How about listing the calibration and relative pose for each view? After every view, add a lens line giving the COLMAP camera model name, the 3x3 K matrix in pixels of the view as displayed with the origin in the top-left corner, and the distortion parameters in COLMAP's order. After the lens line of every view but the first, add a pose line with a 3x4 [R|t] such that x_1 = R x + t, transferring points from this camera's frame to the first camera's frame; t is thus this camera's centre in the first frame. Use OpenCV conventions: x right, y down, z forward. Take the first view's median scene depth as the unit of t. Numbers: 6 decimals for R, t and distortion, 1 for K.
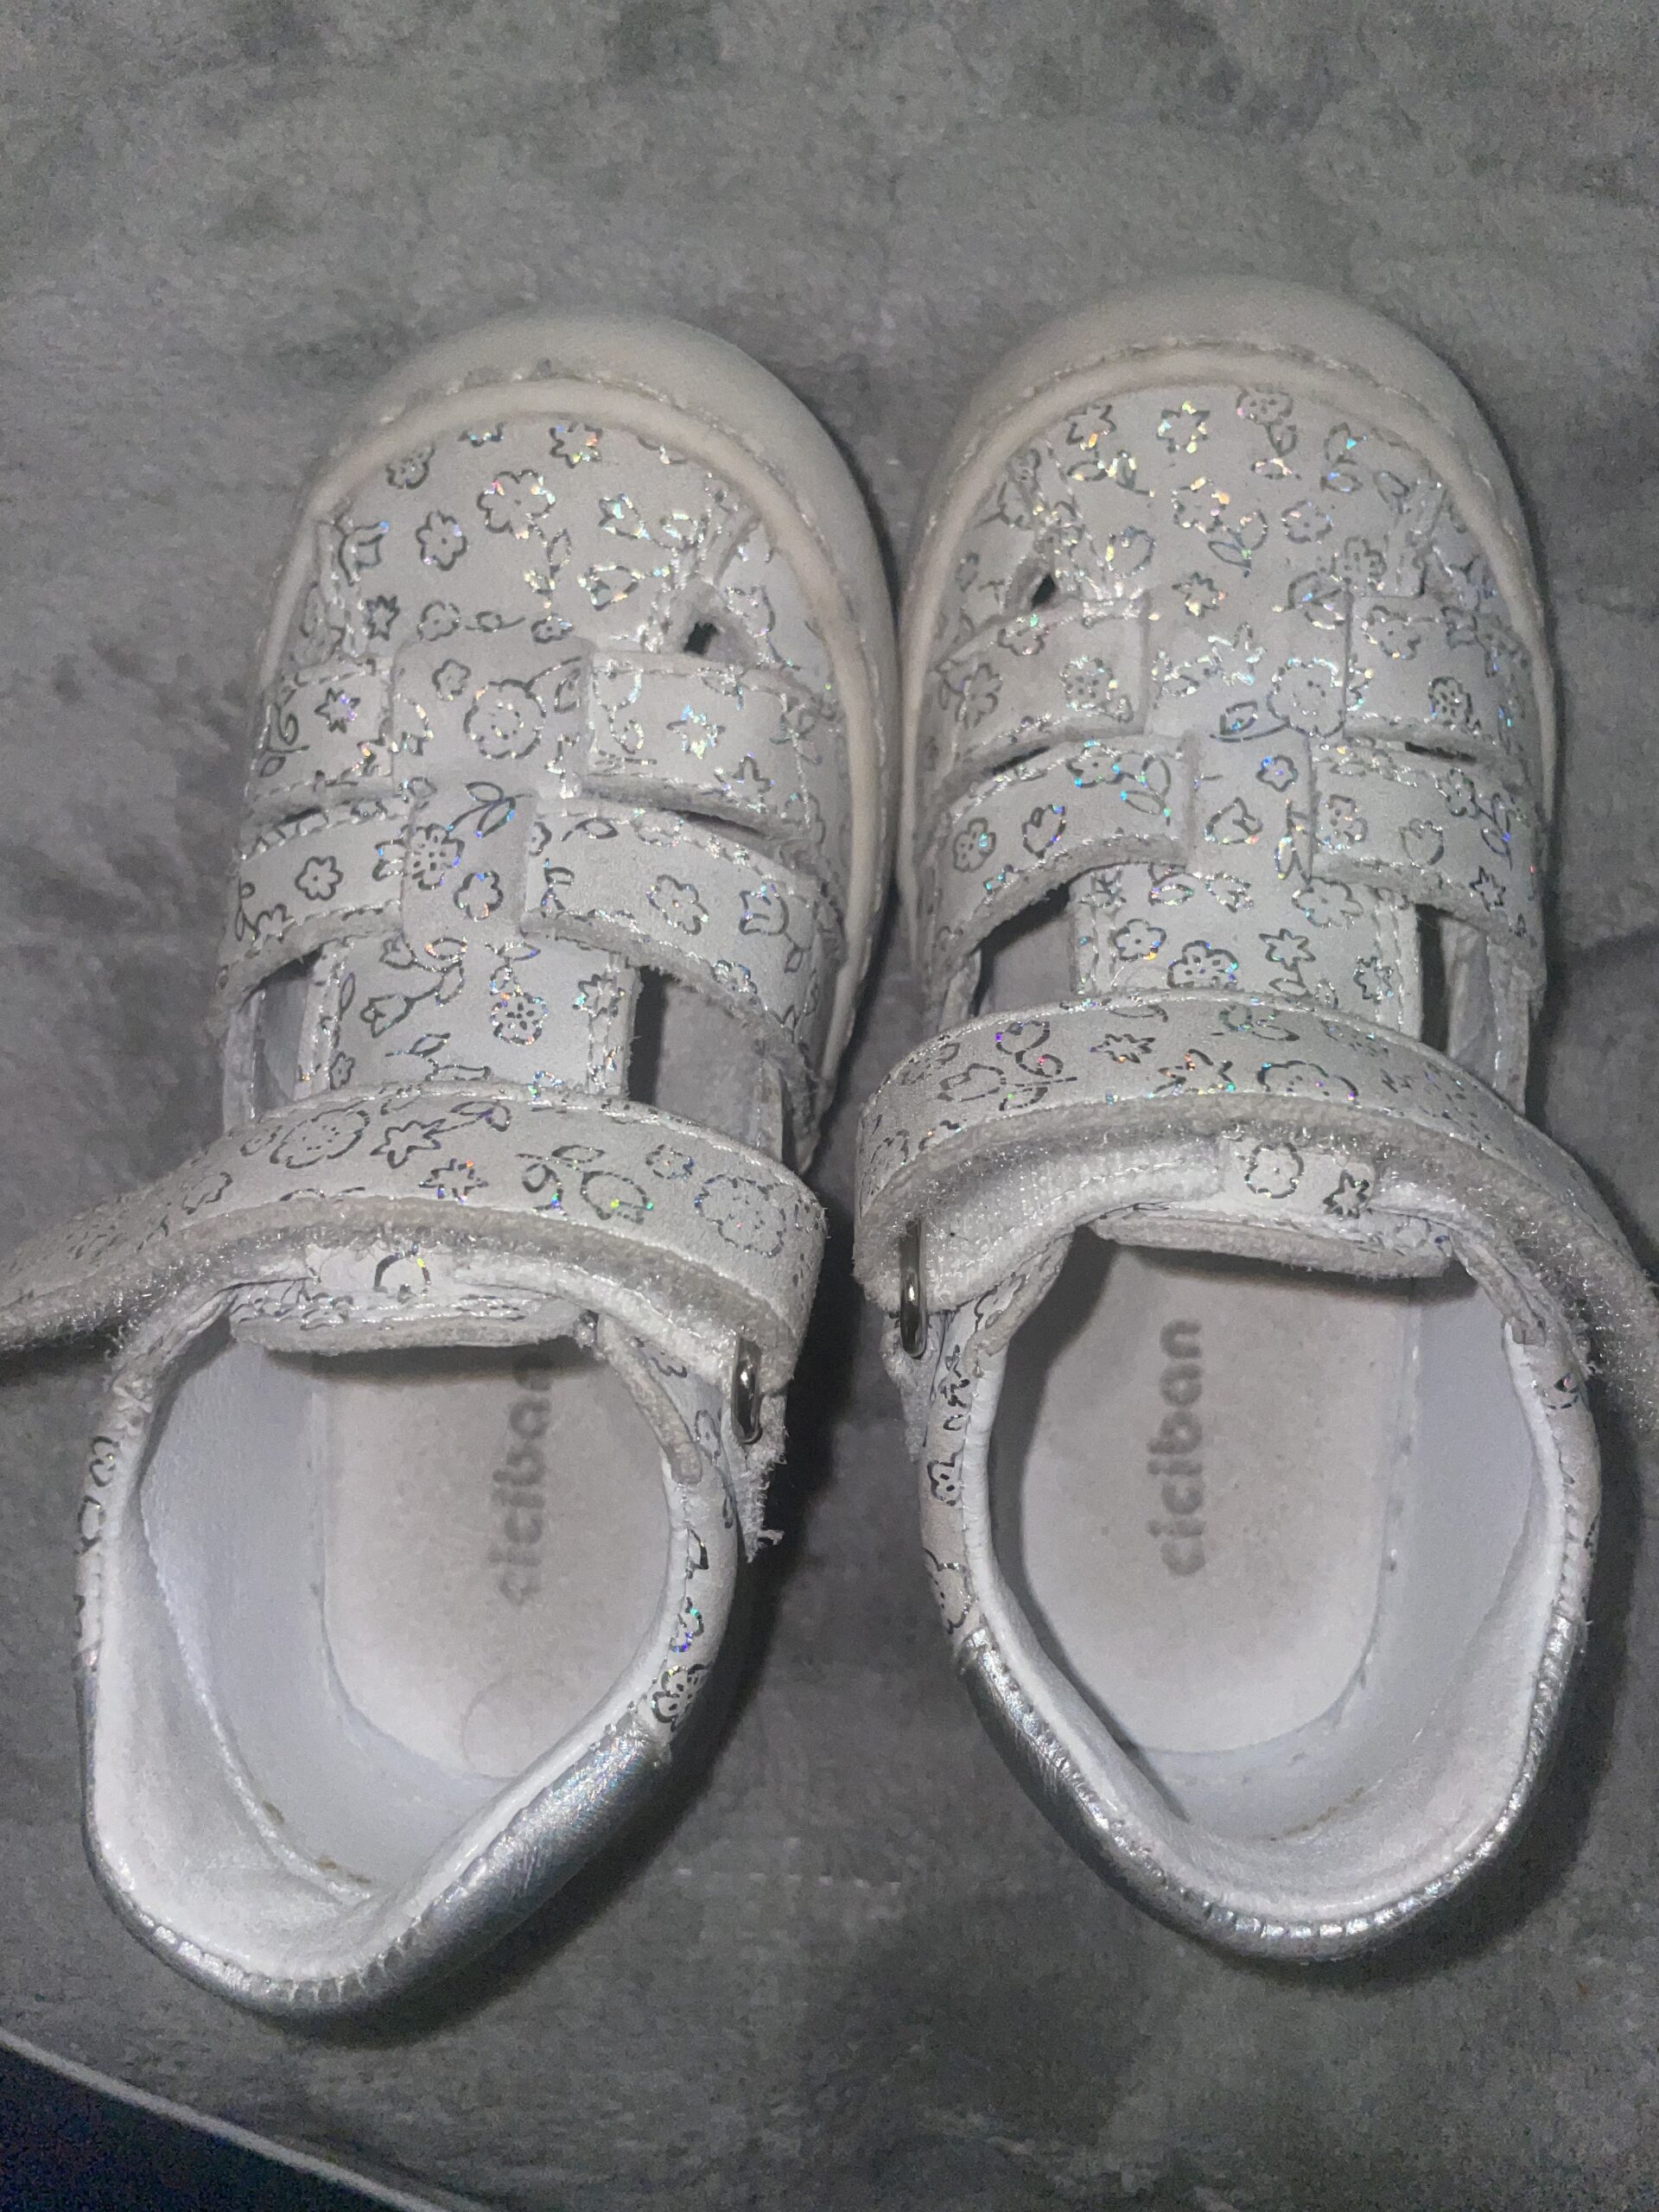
lens RADIAL K [[1728.4, 0, 829.5], [0, 1728.4, 1106.0], [0, 0, 1]] dist [-0.009345, -0.009562]
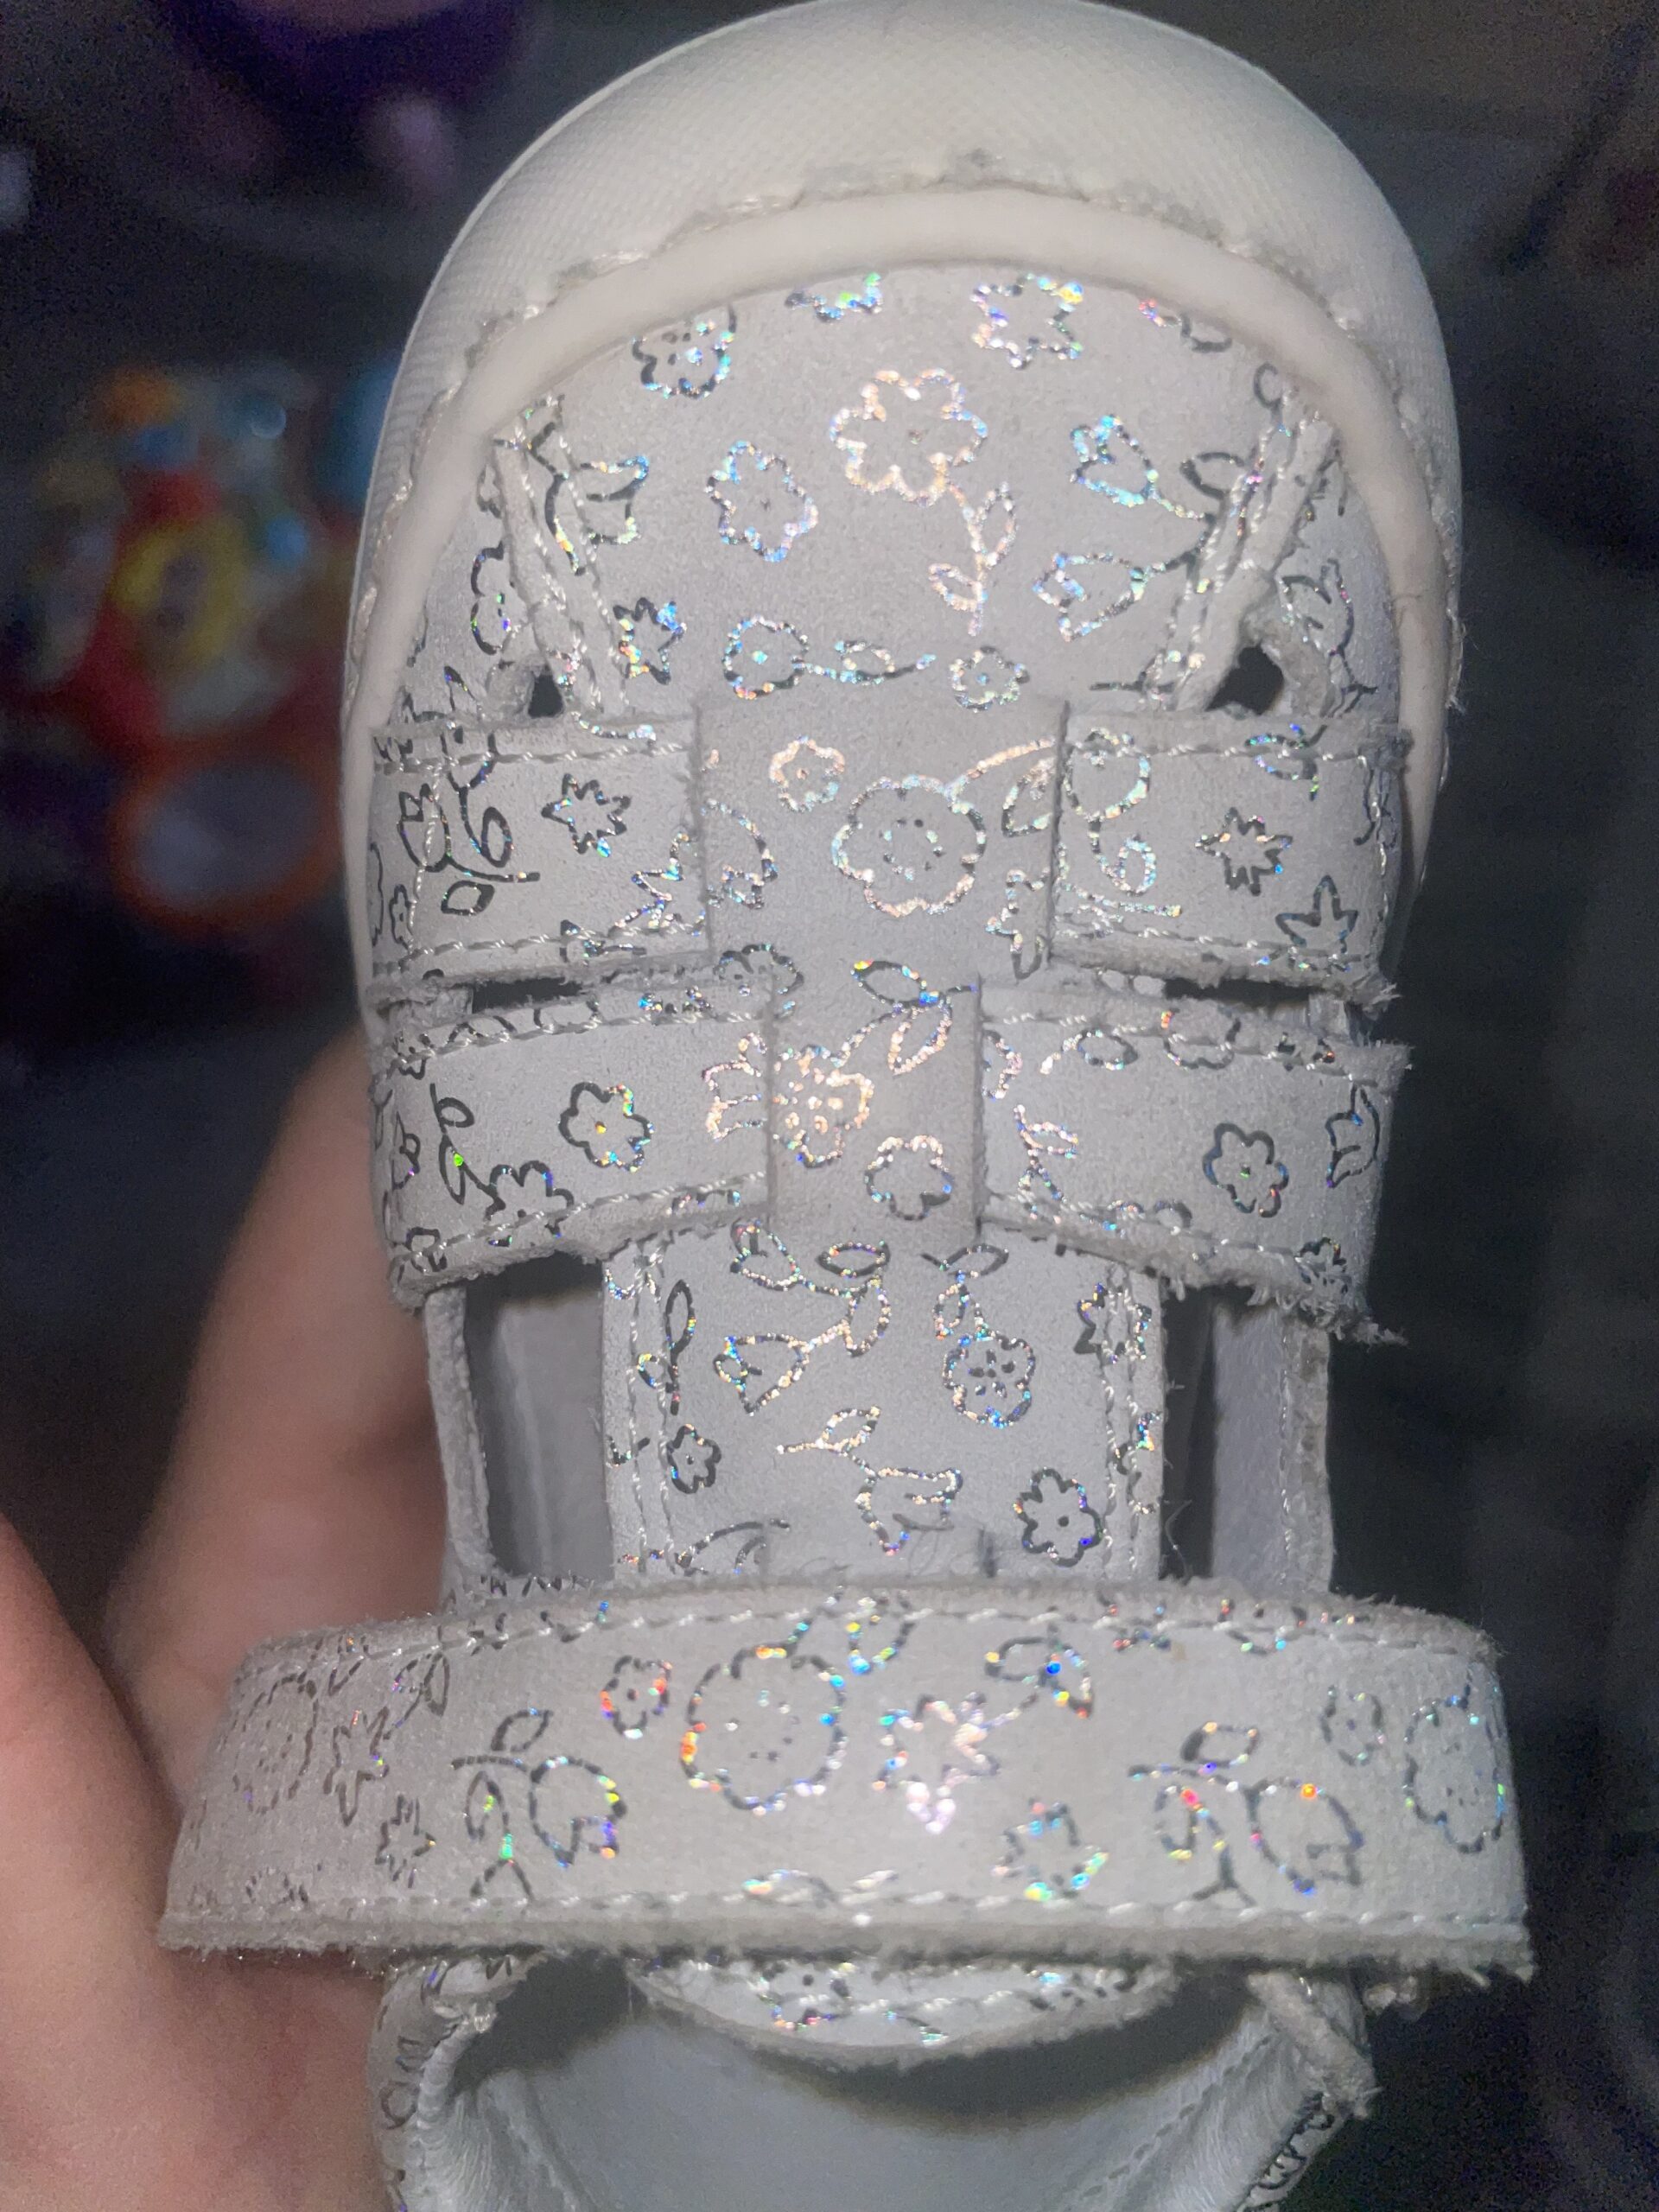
lens RADIAL K [[1728.4, 0, 829.5], [0, 1728.4, 1106.0], [0, 0, 1]] dist [-0.009345, -0.009562]
pose [[0.994921, -0.070343, 0.072000, -0.321681], [0.051373, 0.969966, 0.237754, -0.339515], [-0.086562, -0.232847, 0.968653, 0.530438]]
